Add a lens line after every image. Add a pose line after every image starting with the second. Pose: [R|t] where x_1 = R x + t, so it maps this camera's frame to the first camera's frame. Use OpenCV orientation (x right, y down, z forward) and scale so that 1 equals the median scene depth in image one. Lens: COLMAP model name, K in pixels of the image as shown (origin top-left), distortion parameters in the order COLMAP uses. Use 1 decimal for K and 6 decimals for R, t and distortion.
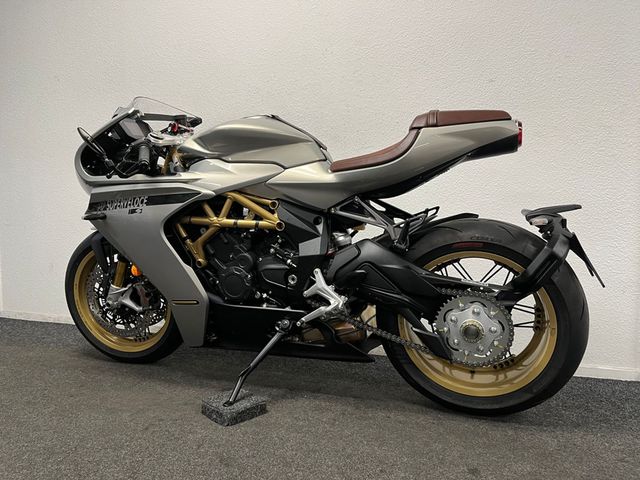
lens RADIAL K [[486.4, 0, 322.7], [0, 486.4, 240.8], [0, 0, 1]] dist [0.026421, -0.026266]
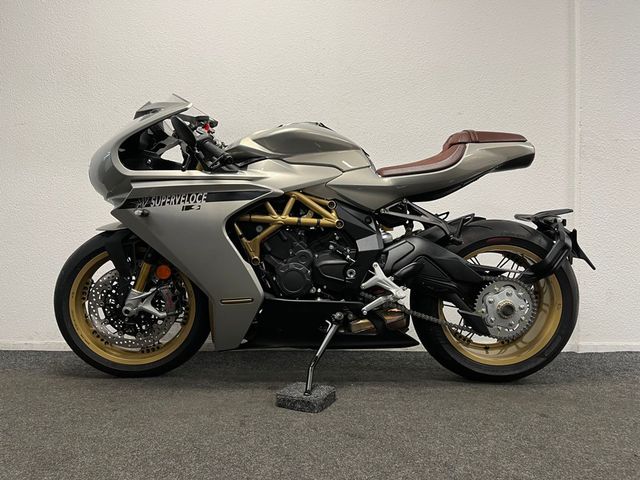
lens RADIAL K [[486.4, 0, 321.8], [0, 486.4, 238.9], [0, 0, 1]] dist [0.026421, -0.026266]
pose [[0.933776, 0.005790, 0.357811, -0.506235], [0.015943, 0.998203, -0.057759, 0.063546], [-0.357503, 0.059639, 0.932006, 0.007438]]
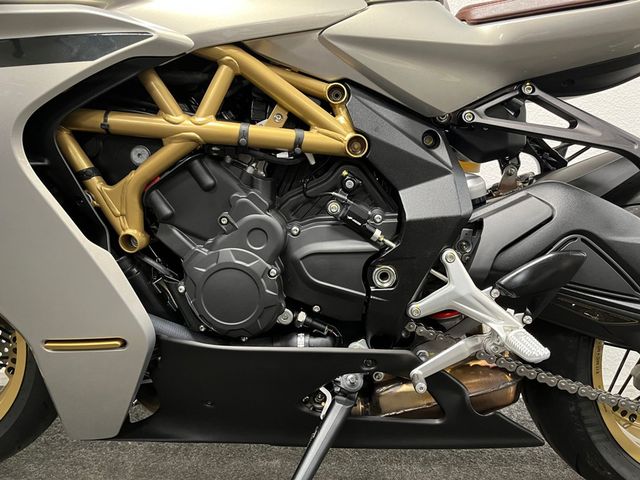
lens RADIAL K [[486.4, 0, 320.9], [0, 486.4, 244.8], [0, 0, 1]] dist [0.026421, -0.026266]
pose [[0.945487, -0.010913, 0.325476, -0.245496], [0.000503, 0.999486, 0.032053, 0.038267], [-0.325659, -0.030143, 0.945007, 0.618934]]
